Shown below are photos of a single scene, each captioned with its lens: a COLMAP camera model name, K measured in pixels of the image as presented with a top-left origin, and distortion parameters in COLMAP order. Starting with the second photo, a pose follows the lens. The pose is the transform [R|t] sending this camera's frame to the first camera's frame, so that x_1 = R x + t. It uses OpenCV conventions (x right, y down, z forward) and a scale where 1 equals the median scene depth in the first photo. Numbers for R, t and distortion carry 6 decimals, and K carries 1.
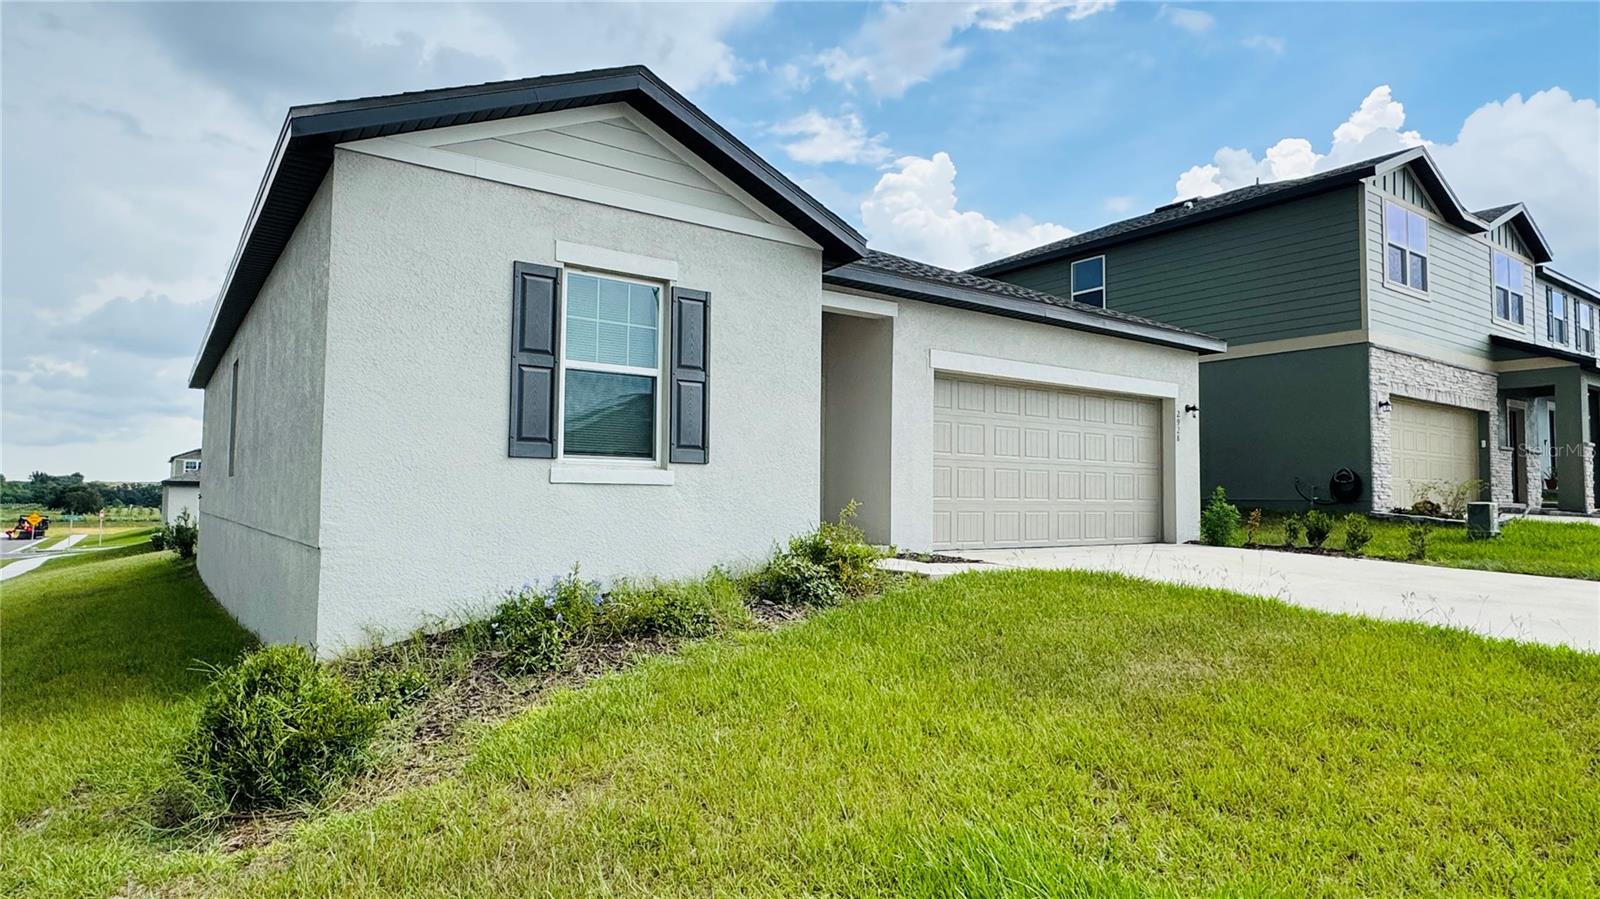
lens RADIAL K [[911.9, 0, 800.0], [0, 911.9, 449.5], [0, 0, 1]] dist [-0.002892, -0.001218]
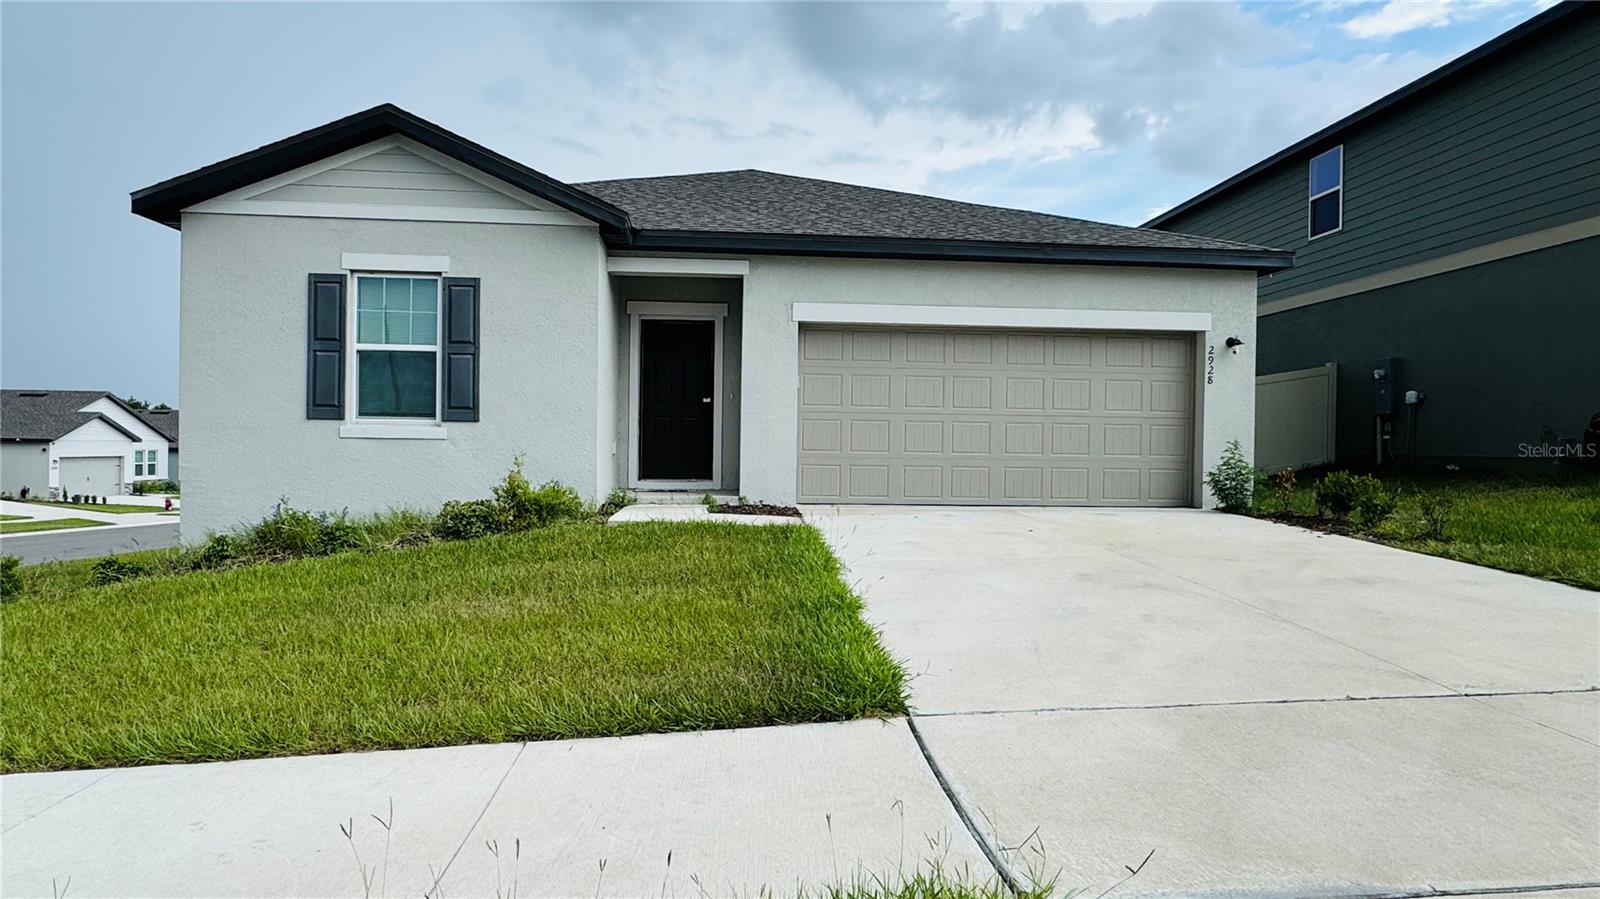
lens RADIAL K [[911.9, 0, 800.0], [0, 911.9, 449.5], [0, 0, 1]] dist [-0.002892, -0.001218]
pose [[0.853856, 0.007211, -0.520460, 0.907114], [0.021283, 0.998584, 0.048752, 0.002963], [0.520074, -0.052704, 0.852493, 0.192273]]
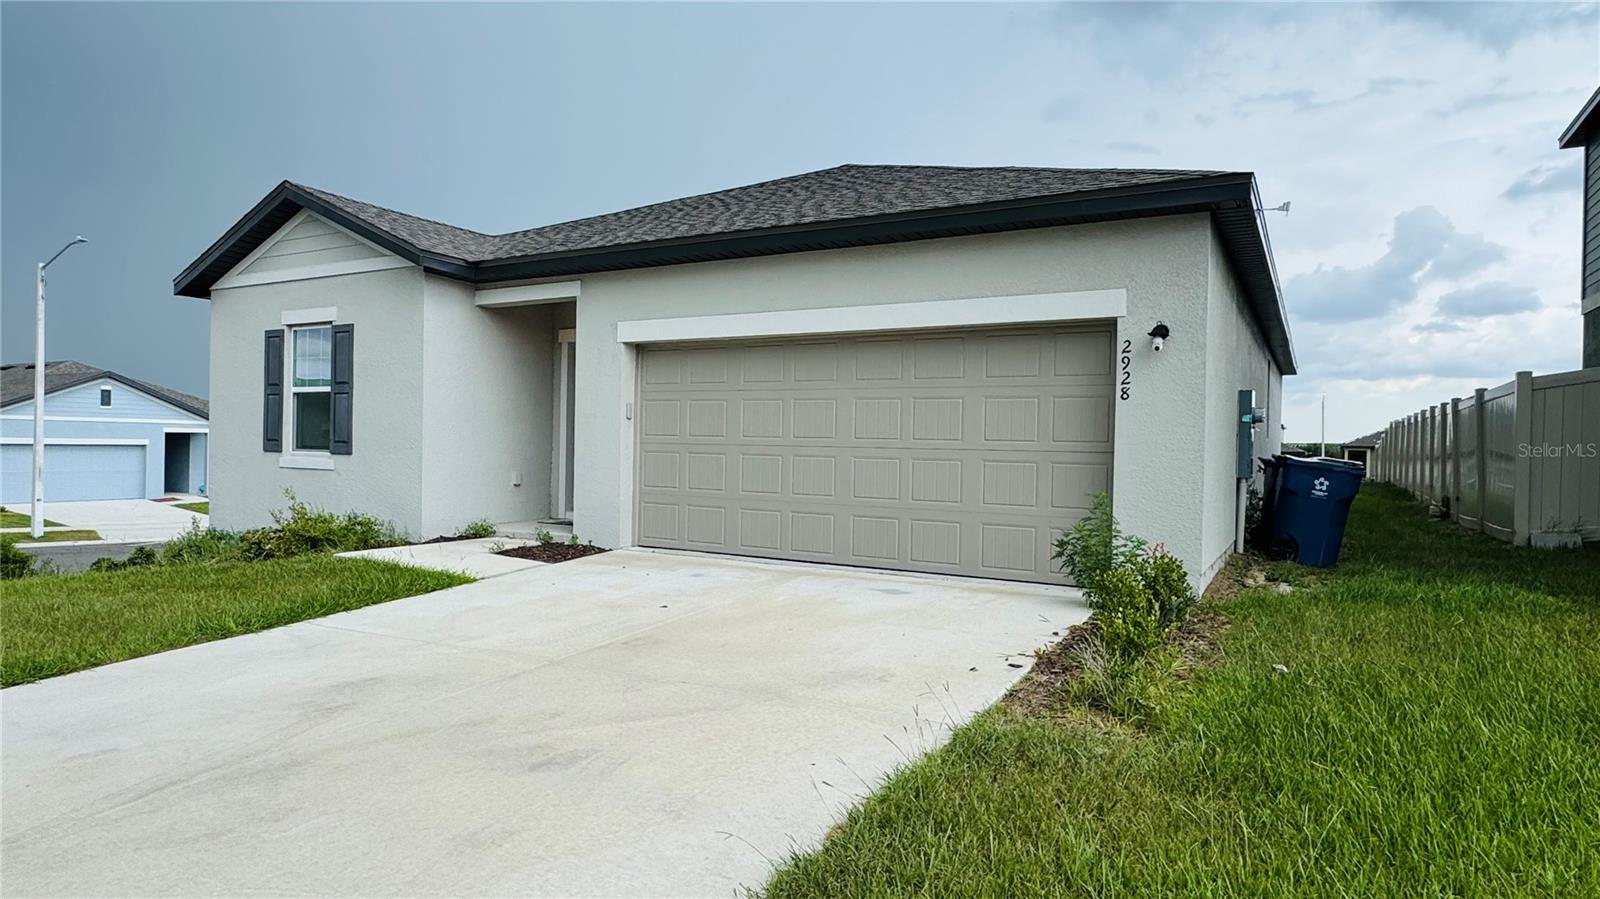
lens RADIAL K [[911.9, 0, 800.0], [0, 911.9, 449.5], [0, 0, 1]] dist [-0.002892, -0.001218]
pose [[0.412088, 0.004202, -0.911134, 1.400553], [0.033276, 0.999253, 0.019658, 0.004442], [0.910536, -0.038420, 0.411640, 1.067657]]
